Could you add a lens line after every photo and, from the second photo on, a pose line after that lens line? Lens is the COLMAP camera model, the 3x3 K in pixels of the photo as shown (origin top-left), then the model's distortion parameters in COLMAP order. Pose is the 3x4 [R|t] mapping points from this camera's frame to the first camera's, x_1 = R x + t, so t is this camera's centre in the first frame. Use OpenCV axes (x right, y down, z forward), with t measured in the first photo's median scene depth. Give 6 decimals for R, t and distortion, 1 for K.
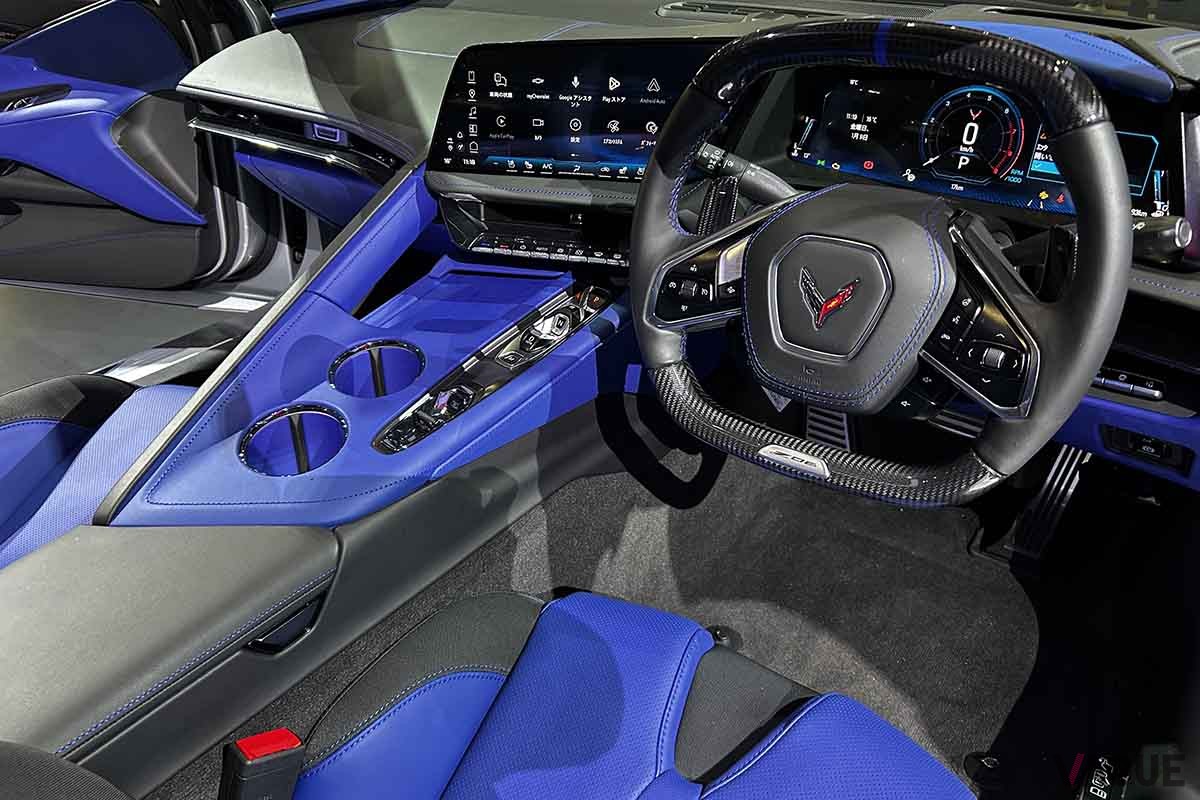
lens RADIAL K [[916.7, 0, 600.0], [0, 916.7, 400.0], [0, 0, 1]] dist [-0.002999, -0.011791]
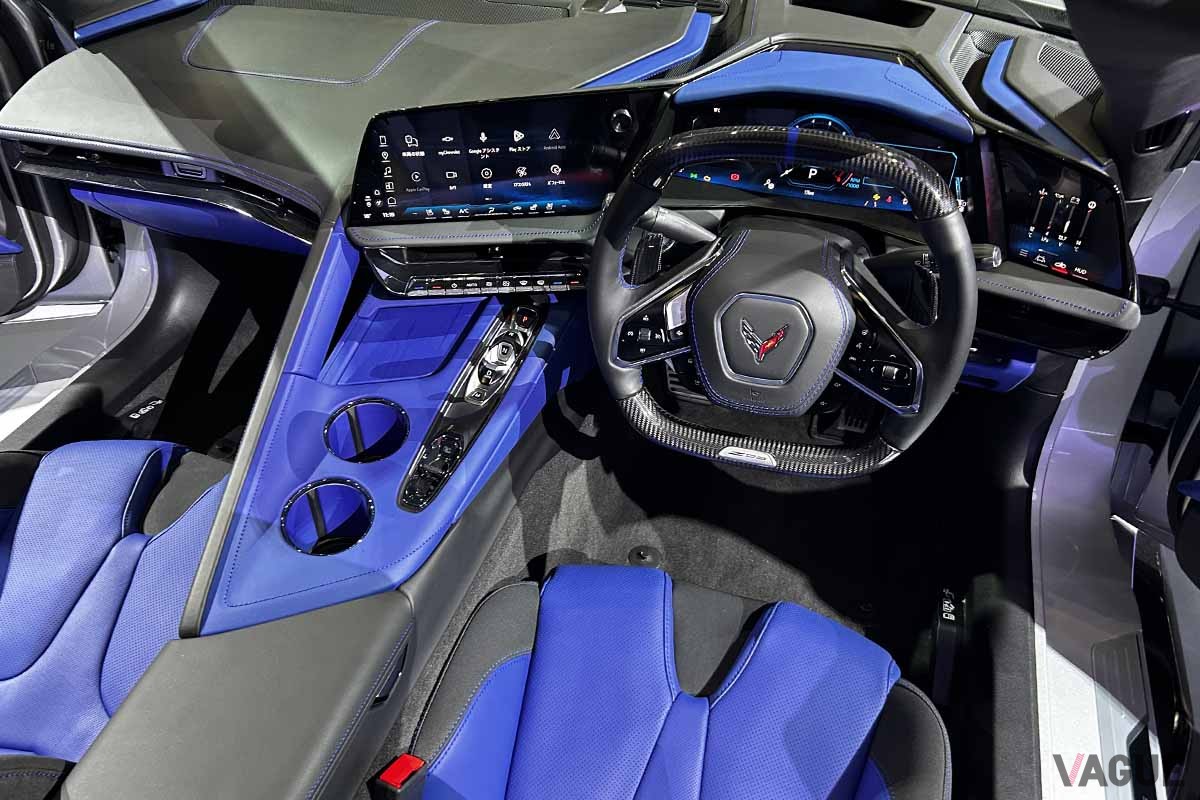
lens RADIAL K [[934.5, 0, 600.0], [0, 934.5, 400.0], [0, 0, 1]] dist [0.006408, 0.001249]
pose [[0.949286, -0.198393, 0.243917, -0.227888], [0.154165, 0.969832, 0.188837, -0.227107], [-0.274022, -0.141657, 0.951233, -0.156946]]
